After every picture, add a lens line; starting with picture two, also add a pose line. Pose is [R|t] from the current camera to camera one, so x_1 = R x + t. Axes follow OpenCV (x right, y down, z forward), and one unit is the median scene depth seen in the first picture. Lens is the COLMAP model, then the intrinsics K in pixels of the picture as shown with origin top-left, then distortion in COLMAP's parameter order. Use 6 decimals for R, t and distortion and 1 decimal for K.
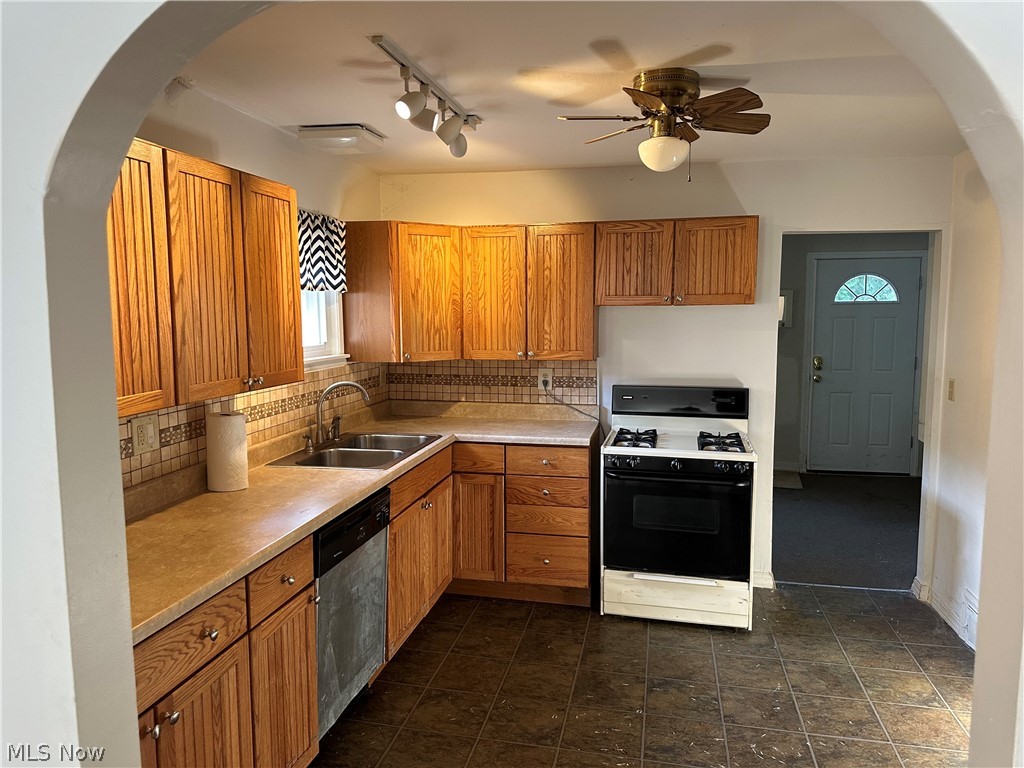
lens RADIAL K [[713.3, 0, 501.7], [0, 713.3, 382.3], [0, 0, 1]] dist [0.021440, -0.016066]
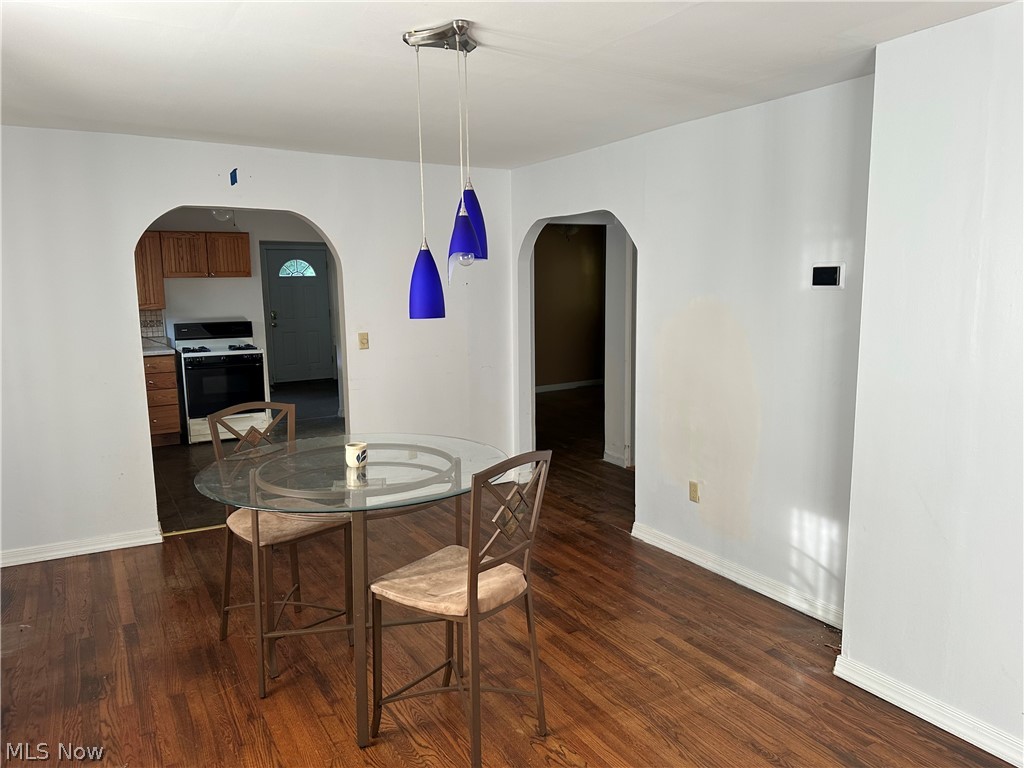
lens RADIAL K [[713.3, 0, 505.6], [0, 713.3, 385.2], [0, 0, 1]] dist [0.021440, -0.016066]
pose [[0.721072, -0.106426, 0.684637, -0.512223], [0.080728, 0.994307, 0.069541, 0.104395], [-0.688141, 0.005125, 0.725559, -0.893406]]
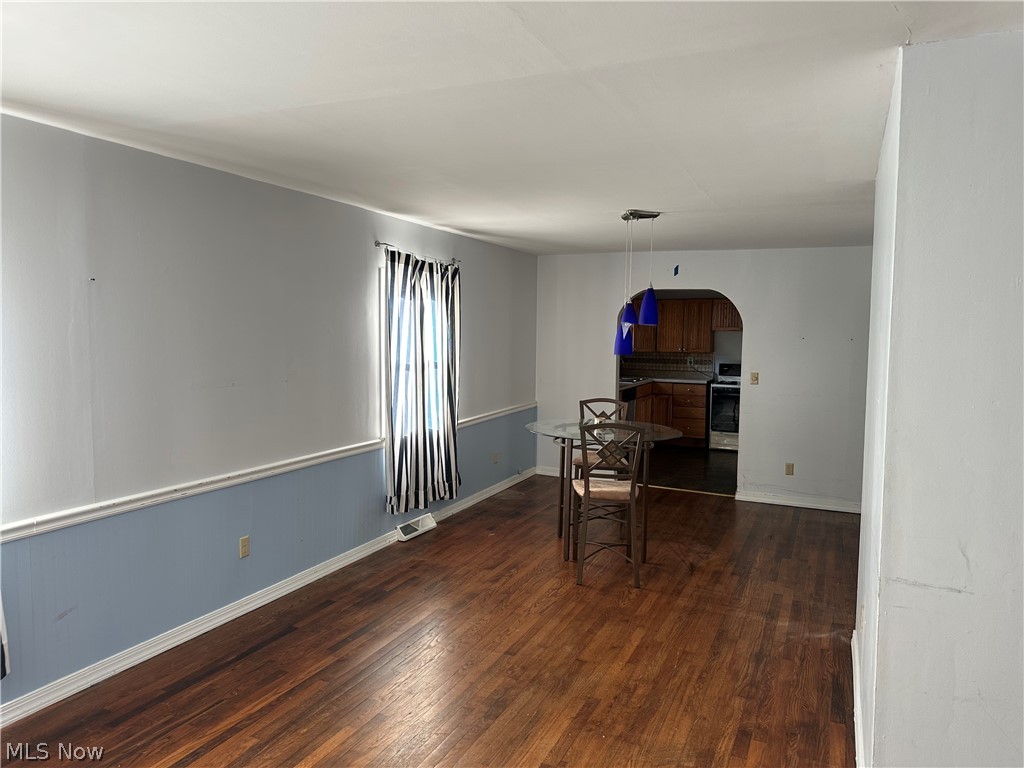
lens RADIAL K [[713.3, 0, 502.8], [0, 713.3, 381.7], [0, 0, 1]] dist [0.021440, -0.016066]
pose [[0.977004, 0.026741, -0.211538, -0.050674], [-0.033290, 0.999069, -0.027456, 0.170536], [0.210606, 0.033866, 0.976984, -1.647918]]
